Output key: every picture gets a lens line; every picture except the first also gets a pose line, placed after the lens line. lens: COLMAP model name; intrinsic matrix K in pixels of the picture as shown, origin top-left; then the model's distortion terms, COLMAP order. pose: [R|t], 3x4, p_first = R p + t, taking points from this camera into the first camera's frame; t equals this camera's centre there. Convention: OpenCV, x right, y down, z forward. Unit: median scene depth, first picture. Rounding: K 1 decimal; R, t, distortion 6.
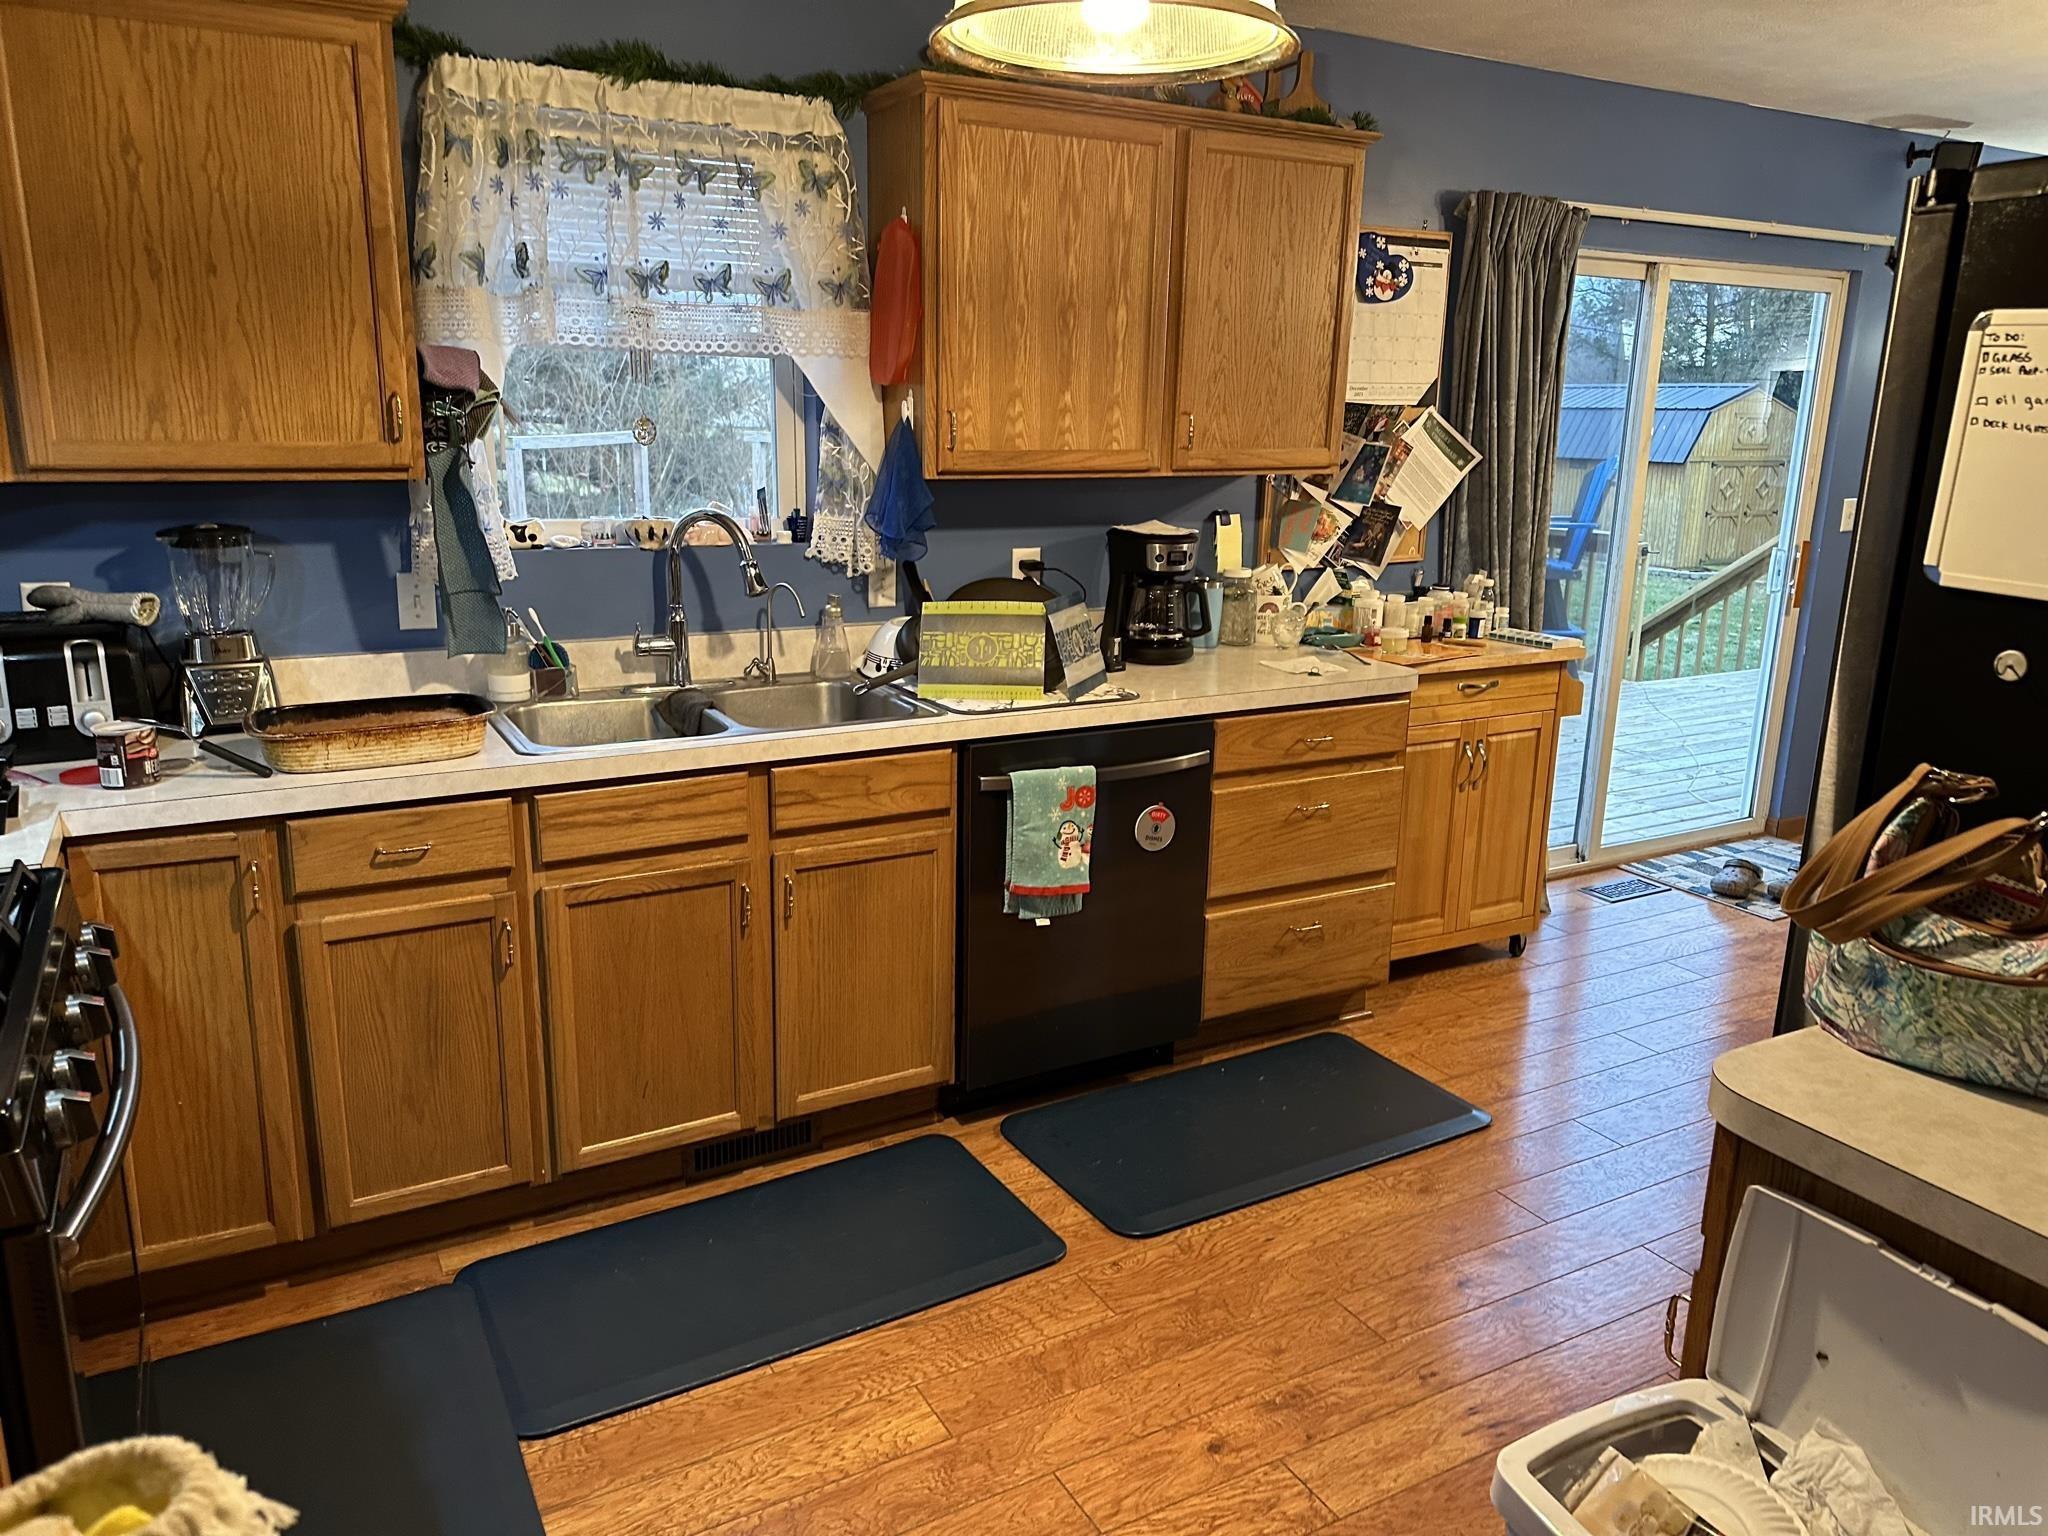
lens RADIAL K [[1450.7, 0, 1024.5], [0, 1450.7, 758.3], [0, 0, 1]] dist [0.034727, -0.033671]
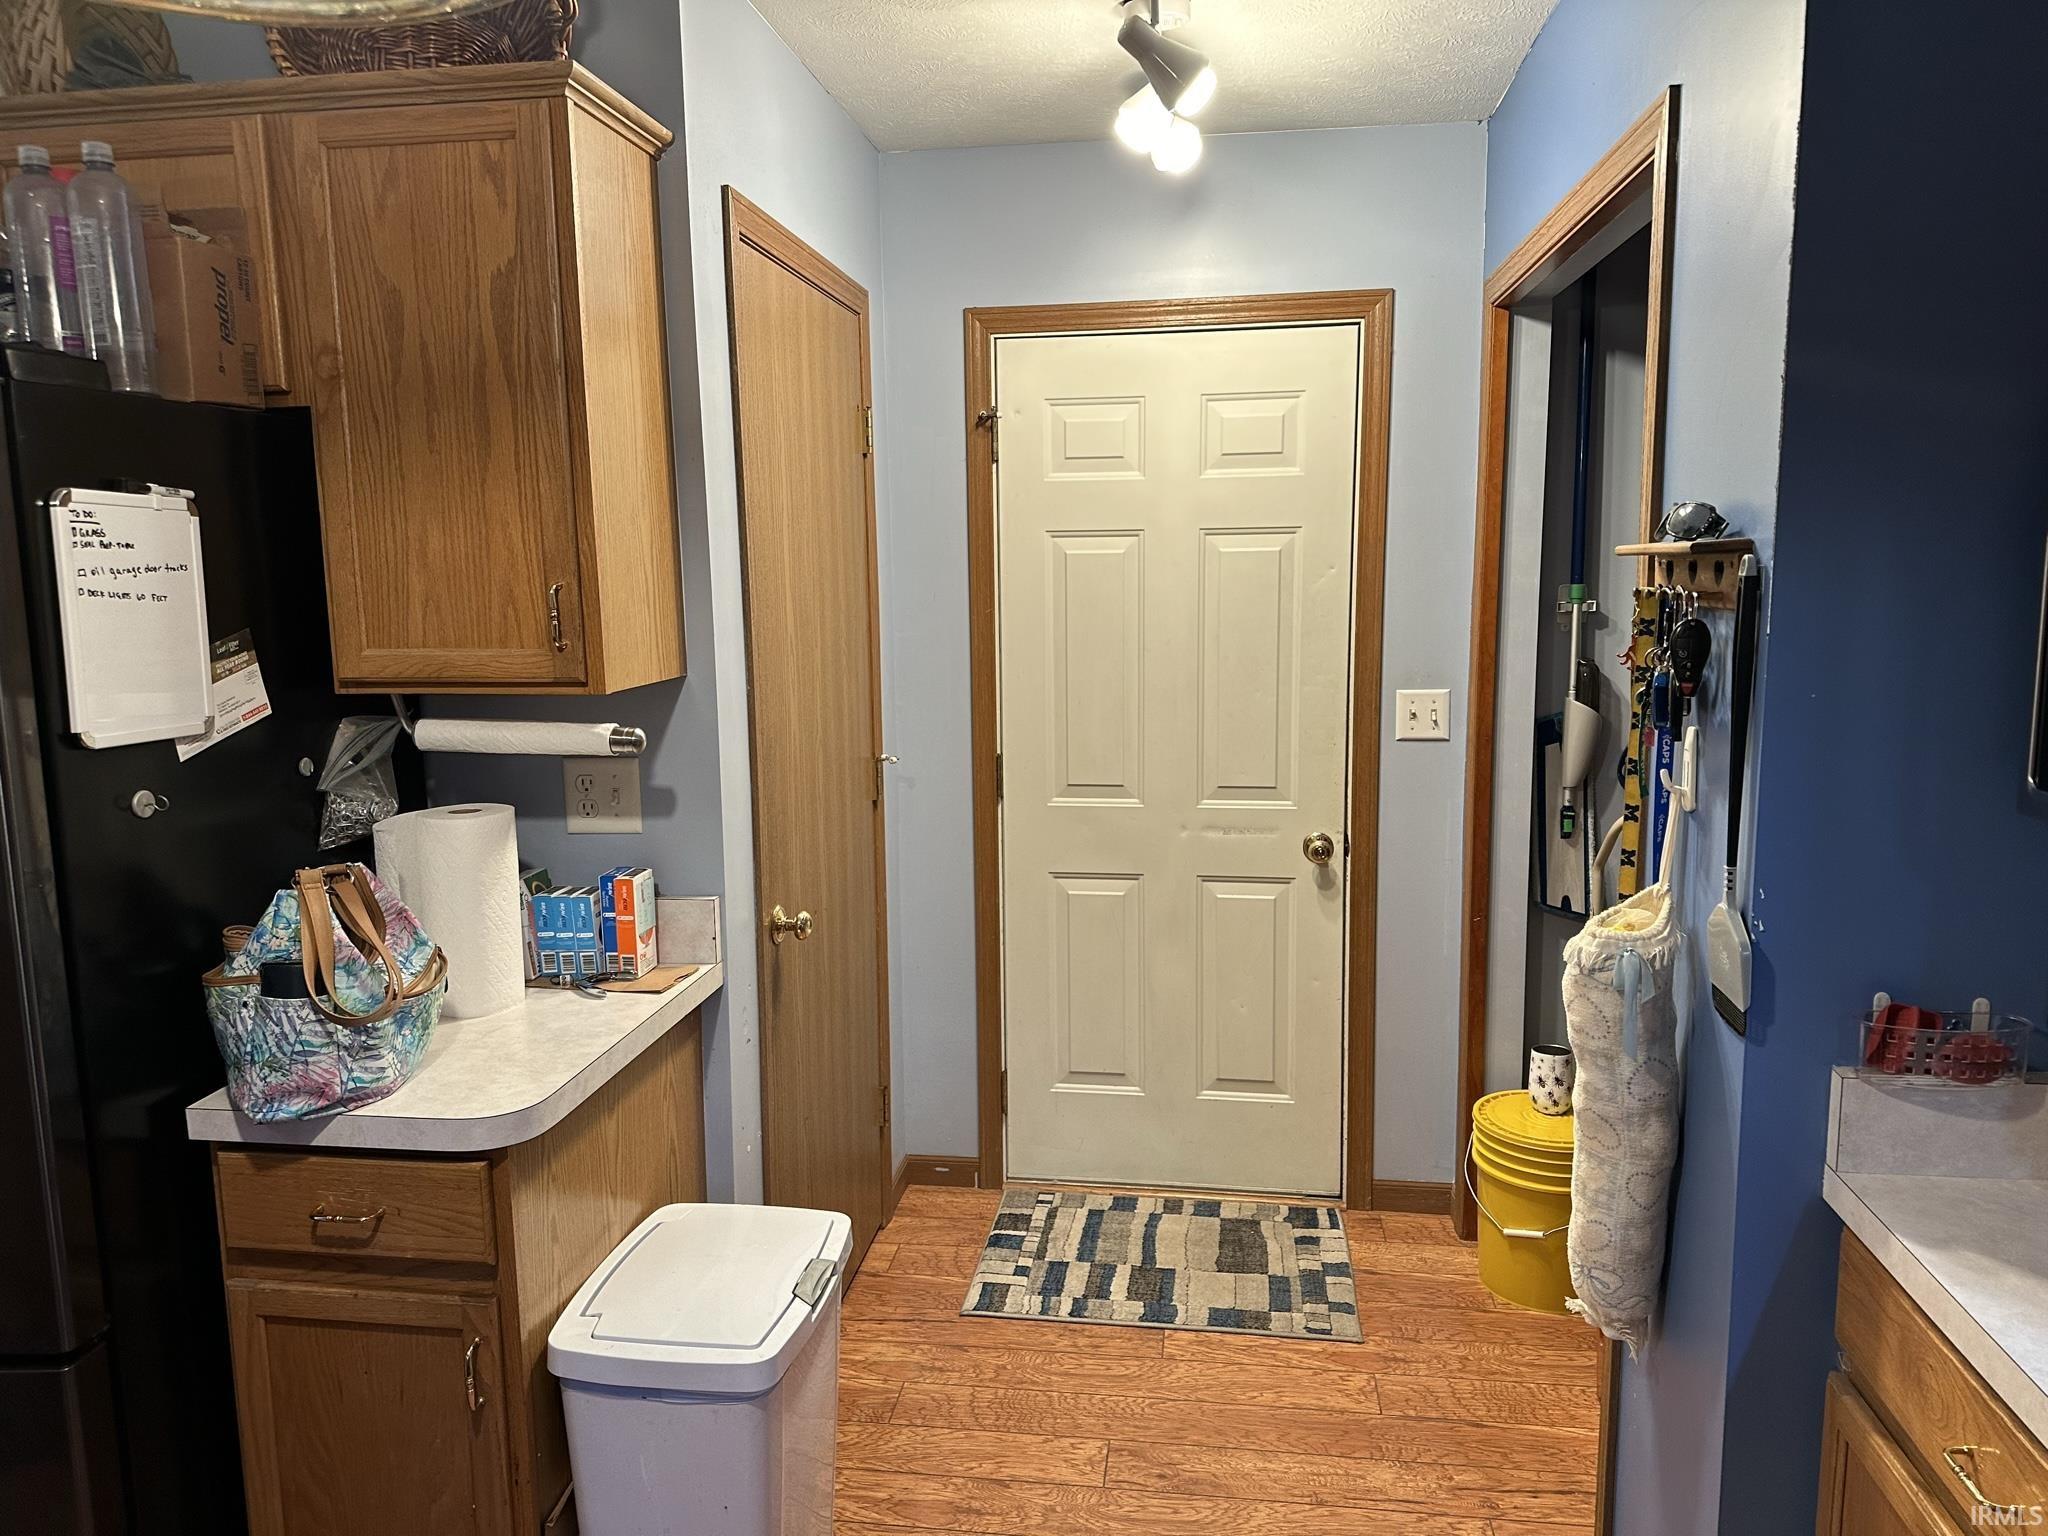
lens RADIAL K [[1450.7, 0, 1019.9], [0, 1450.7, 772.6], [0, 0, 1]] dist [0.034727, -0.033671]
pose [[-0.797108, -0.097622, 0.595894, -0.535040], [0.141239, 0.929328, 0.341177, -0.381048], [-0.587087, 0.356118, -0.726986, 1.446301]]
